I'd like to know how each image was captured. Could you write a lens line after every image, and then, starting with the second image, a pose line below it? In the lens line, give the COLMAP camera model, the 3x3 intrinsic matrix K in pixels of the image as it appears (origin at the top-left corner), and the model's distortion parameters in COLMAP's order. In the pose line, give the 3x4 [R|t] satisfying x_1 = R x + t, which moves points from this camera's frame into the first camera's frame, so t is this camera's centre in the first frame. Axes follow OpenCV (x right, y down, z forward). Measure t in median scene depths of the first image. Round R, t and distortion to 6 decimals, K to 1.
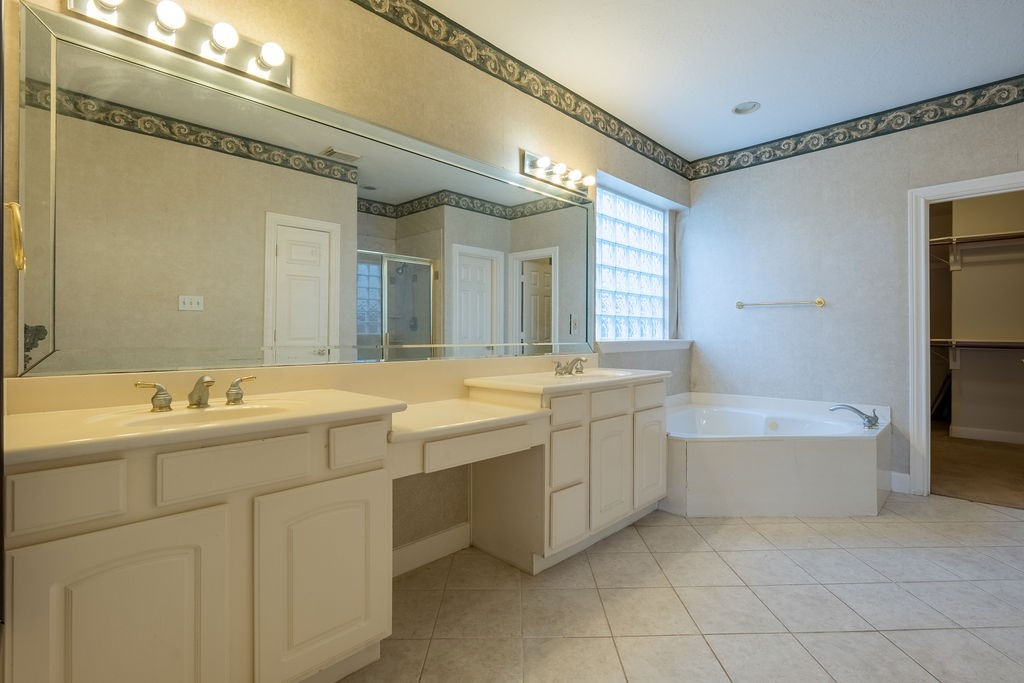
lens RADIAL K [[482.6, 0, 512.3], [0, 482.6, 333.2], [0, 0, 1]] dist [0.001075, -0.000127]
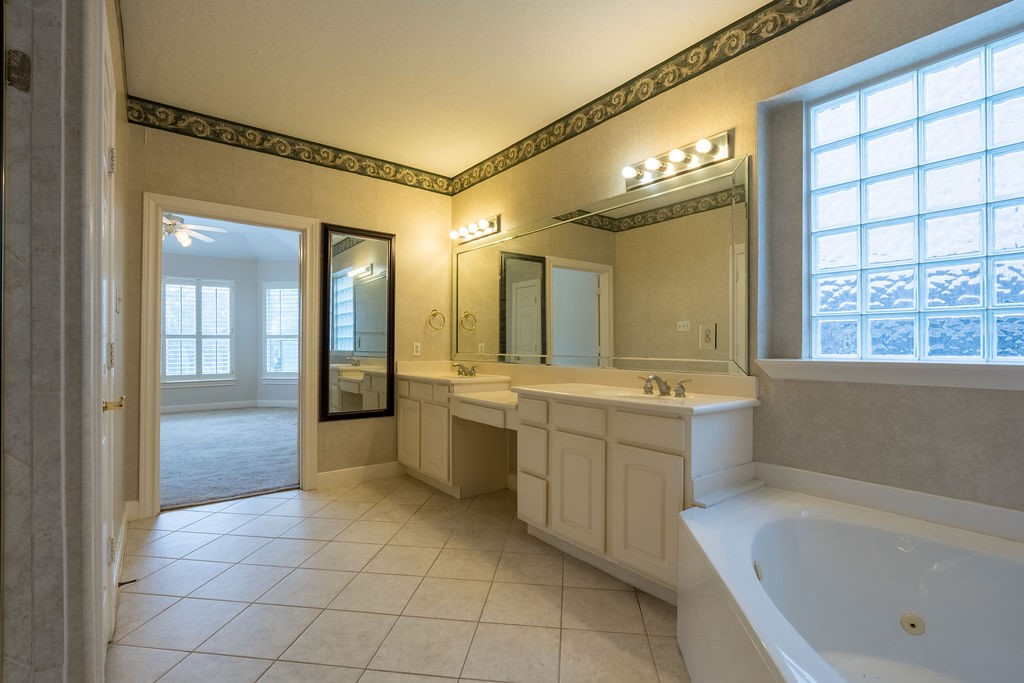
lens RADIAL K [[468.9, 0, 515.4], [0, 468.9, 342.4], [0, 0, 1]] dist [-0.003020, -0.000059]
pose [[-0.137909, -0.007619, -0.990416, 1.116648], [0.002637, 0.999964, -0.008059, -0.003090], [0.990441, -0.003723, -0.137884, 0.974711]]
